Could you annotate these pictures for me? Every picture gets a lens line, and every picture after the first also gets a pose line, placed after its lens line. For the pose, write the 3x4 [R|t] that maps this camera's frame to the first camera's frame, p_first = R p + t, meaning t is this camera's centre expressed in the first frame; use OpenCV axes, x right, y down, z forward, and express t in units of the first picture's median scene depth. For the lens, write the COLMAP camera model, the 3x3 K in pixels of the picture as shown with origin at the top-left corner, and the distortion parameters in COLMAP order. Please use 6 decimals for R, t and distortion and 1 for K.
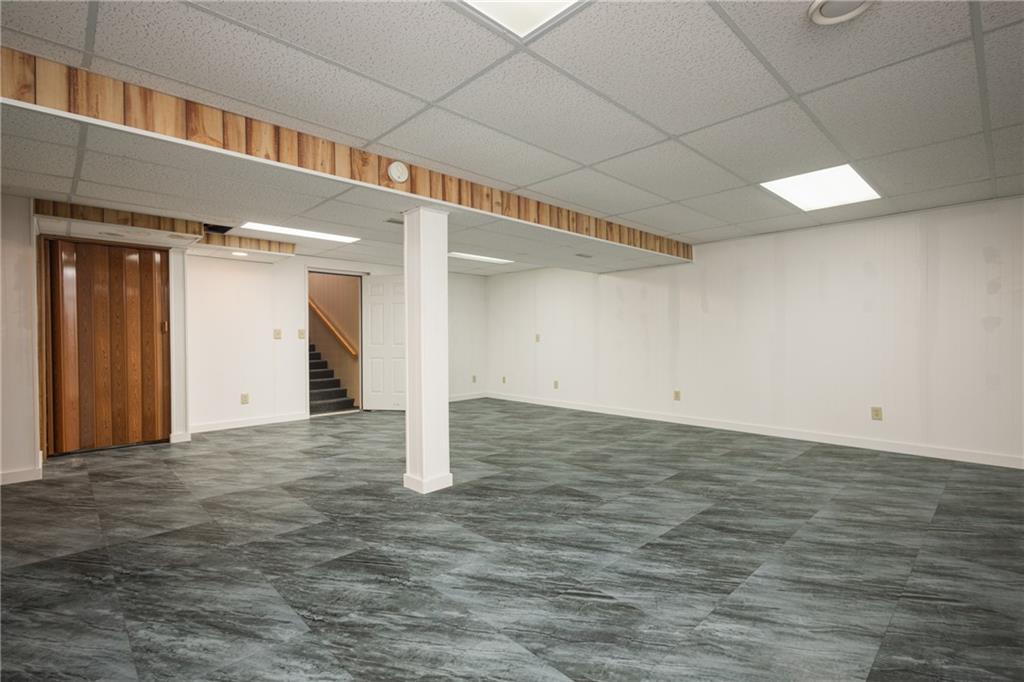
lens RADIAL K [[470.3, 0, 507.5], [0, 470.3, 341.1], [0, 0, 1]] dist [0.011803, -0.004395]
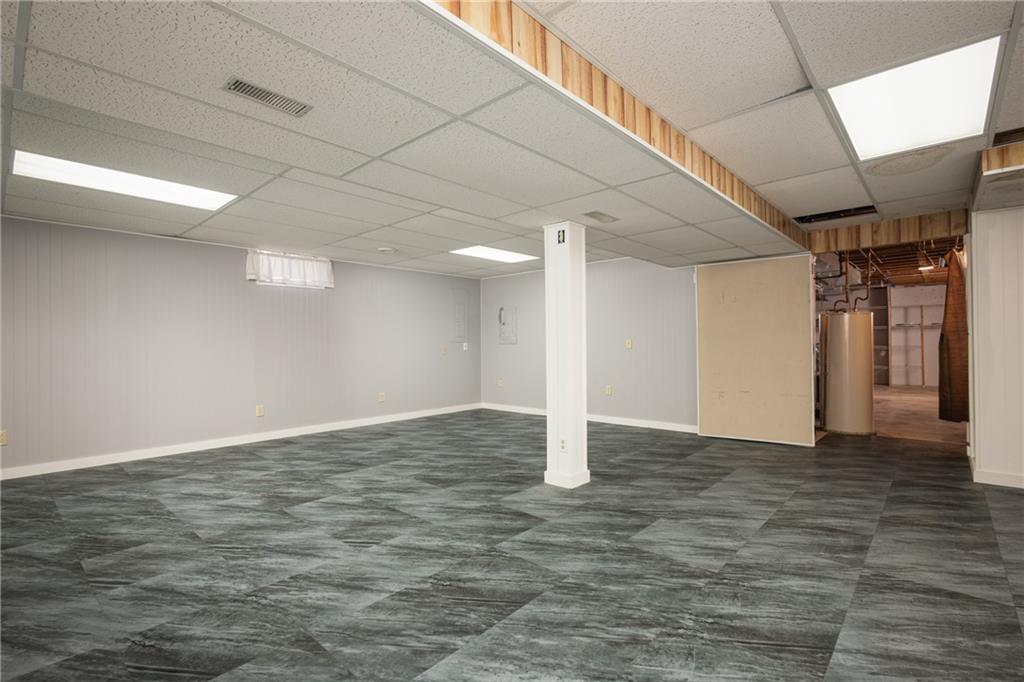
lens RADIAL K [[470.3, 0, 507.5], [0, 470.3, 341.1], [0, 0, 1]] dist [0.011803, -0.004395]
pose [[-0.997550, 0.015931, -0.068121, 0.032188], [0.015667, 0.999868, 0.004401, -0.017270], [0.068182, 0.003323, -0.997667, 2.000757]]
